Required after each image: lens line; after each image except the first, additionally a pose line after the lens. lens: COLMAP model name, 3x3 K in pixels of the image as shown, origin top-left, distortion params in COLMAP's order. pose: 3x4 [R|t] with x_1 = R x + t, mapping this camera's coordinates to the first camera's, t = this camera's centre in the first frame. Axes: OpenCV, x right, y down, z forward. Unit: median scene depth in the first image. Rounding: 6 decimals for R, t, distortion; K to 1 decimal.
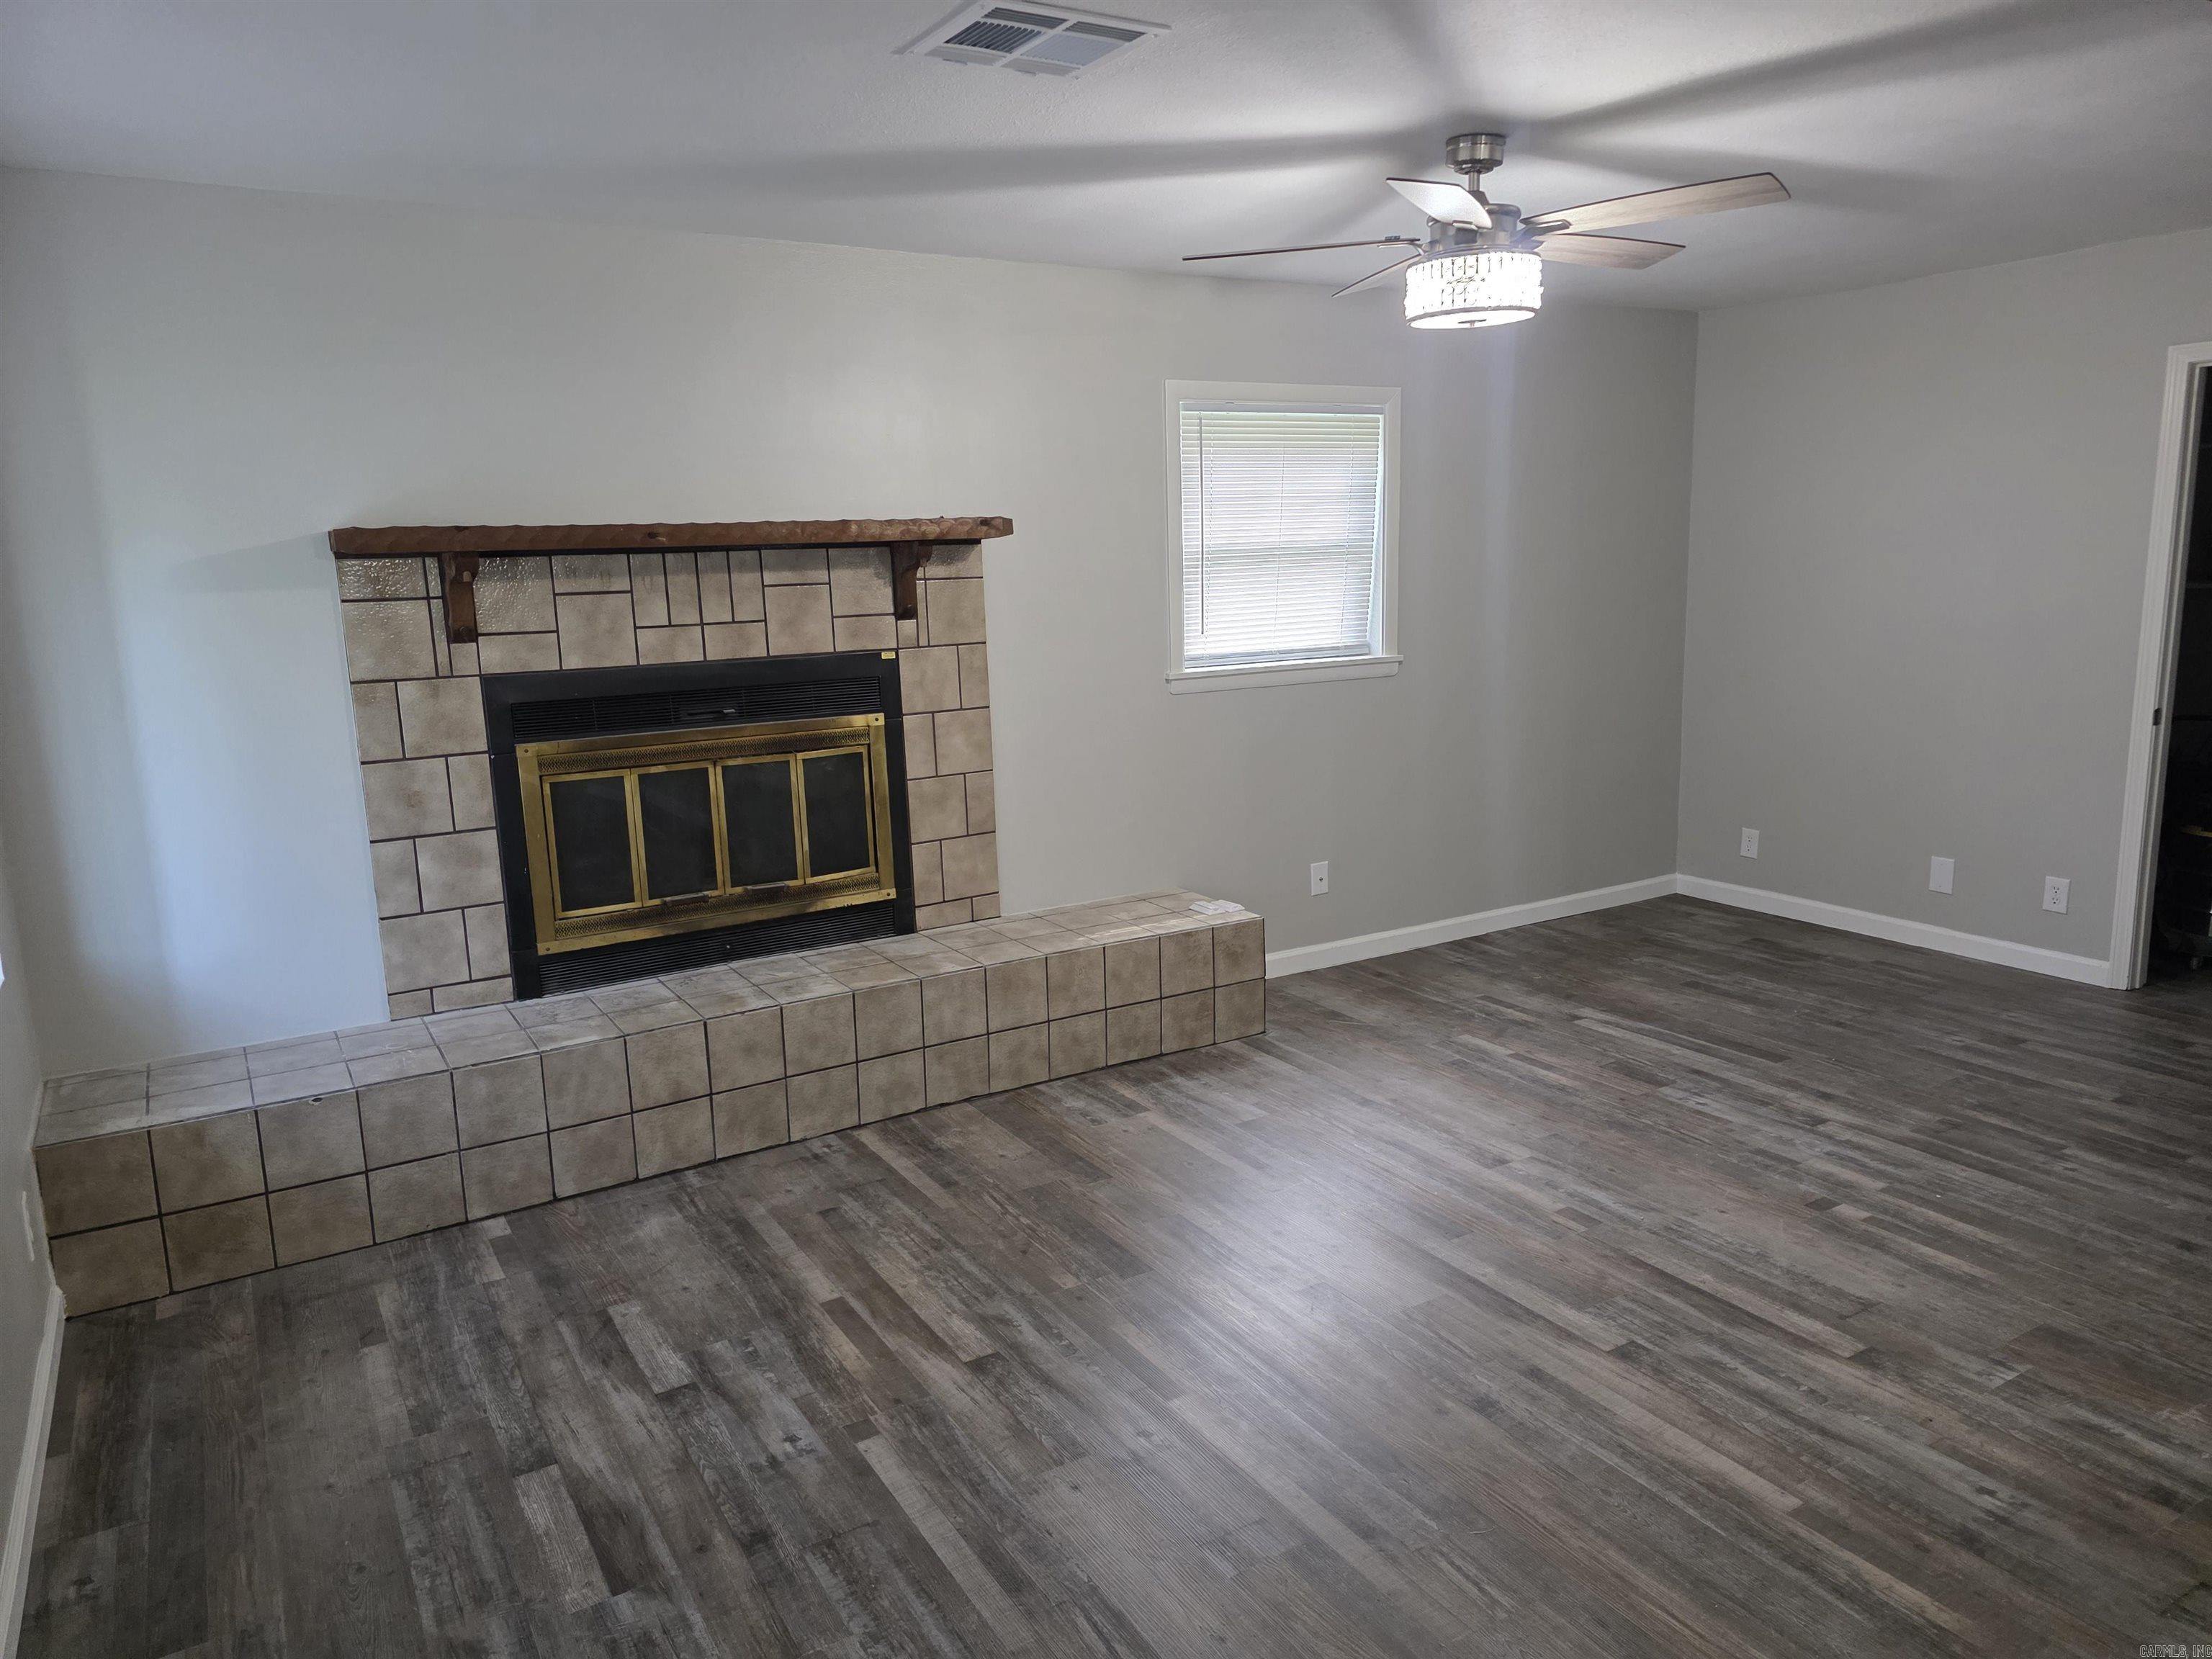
lens RADIAL K [[1464.0, 0, 1106.0], [0, 1464.0, 829.5], [0, 0, 1]] dist [0.051059, -0.044194]
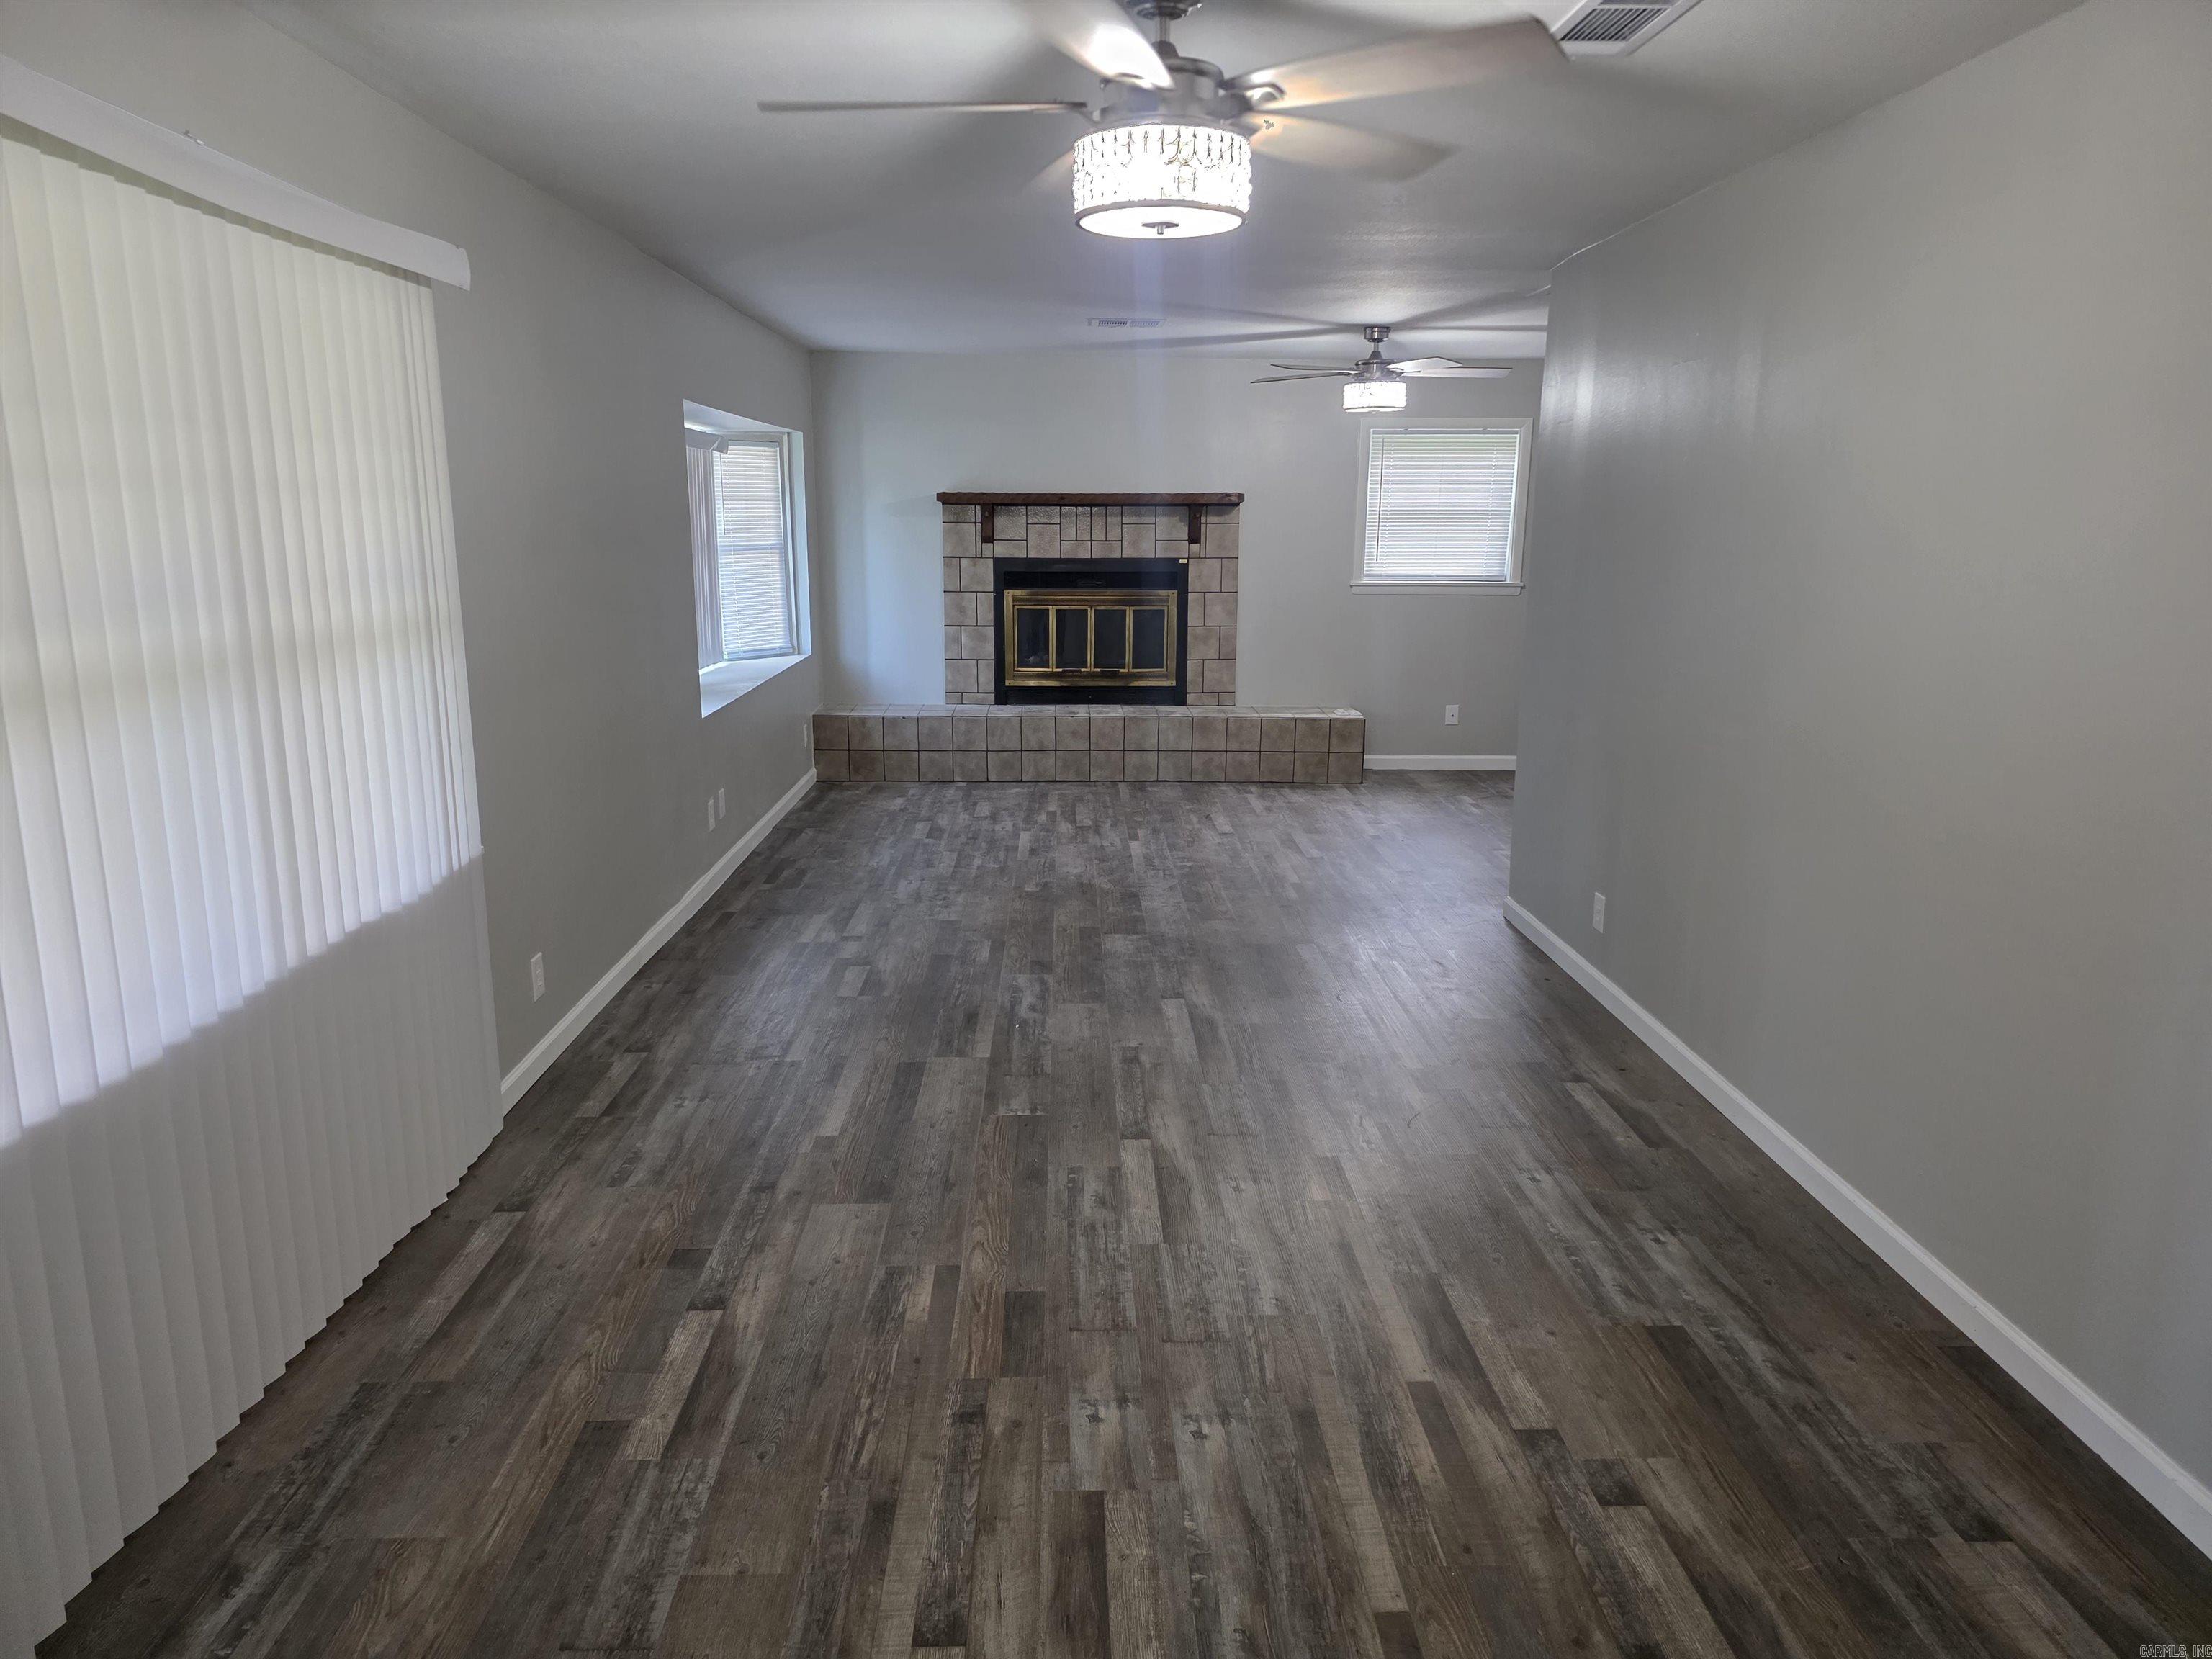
lens RADIAL K [[1494.6, 0, 1106.0], [0, 1494.6, 829.5], [0, 0, 1]] dist [0.188736, -0.000399]
pose [[0.866594, 0.139957, -0.478986, 0.844628], [-0.124156, 0.990152, 0.064691, 0.130948], [0.483322, 0.003408, 0.875436, -0.896775]]
